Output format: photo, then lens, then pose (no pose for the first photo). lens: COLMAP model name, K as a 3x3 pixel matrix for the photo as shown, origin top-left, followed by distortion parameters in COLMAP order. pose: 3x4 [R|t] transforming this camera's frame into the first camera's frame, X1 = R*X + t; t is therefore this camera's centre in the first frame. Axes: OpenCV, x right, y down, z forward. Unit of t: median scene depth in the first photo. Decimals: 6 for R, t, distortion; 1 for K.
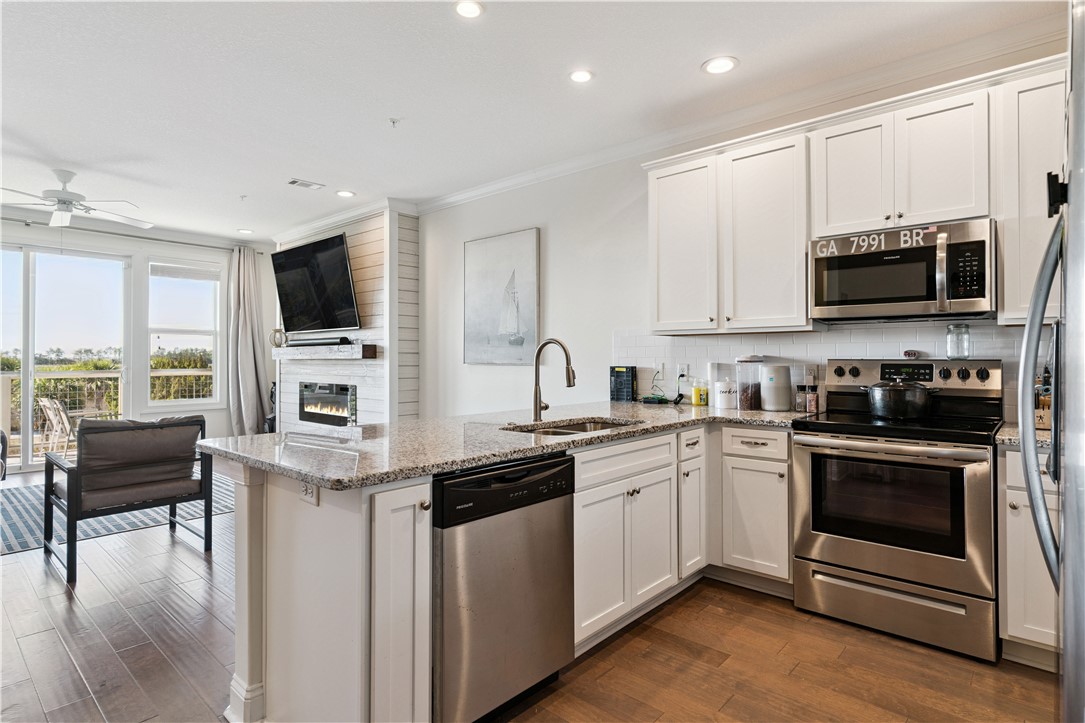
lens RADIAL K [[570.7, 0, 545.0], [0, 570.7, 352.3], [0, 0, 1]] dist [0.001728, 0.000377]
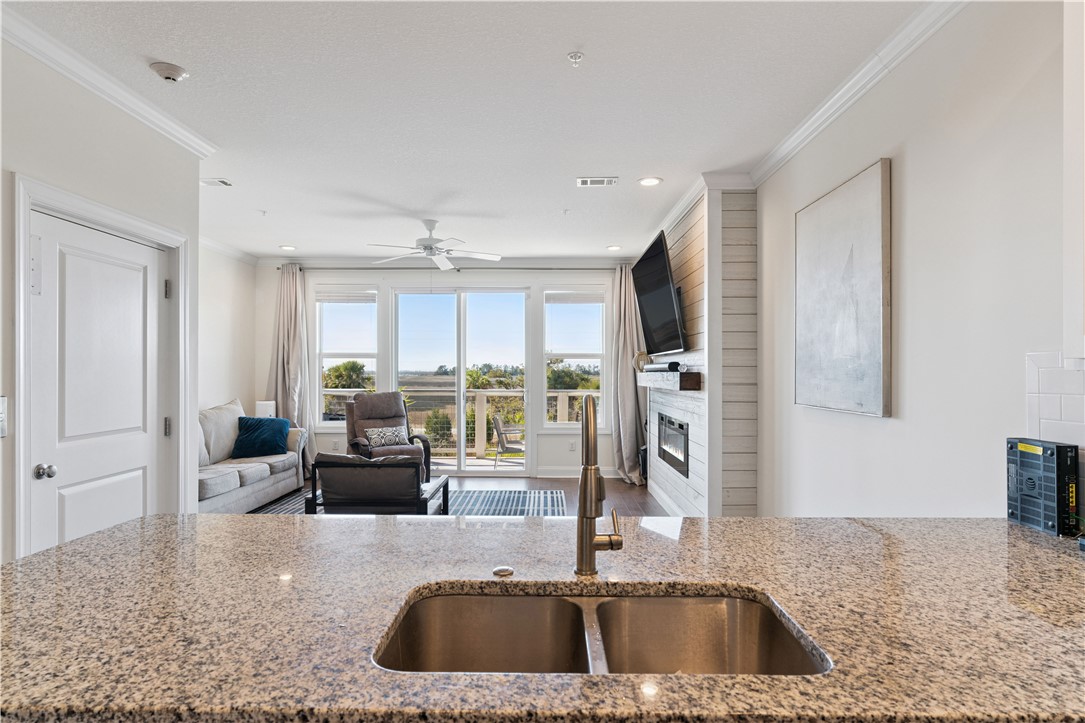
lens RADIAL K [[593.6, 0, 543.7], [0, 593.6, 369.3], [0, 0, 1]] dist [0.002142, 0.000209]
pose [[0.659850, 0.000565, -0.751397, 0.157090], [0.005486, 0.999969, 0.005569, -0.022399], [0.751377, -0.007797, 0.659827, 0.321263]]
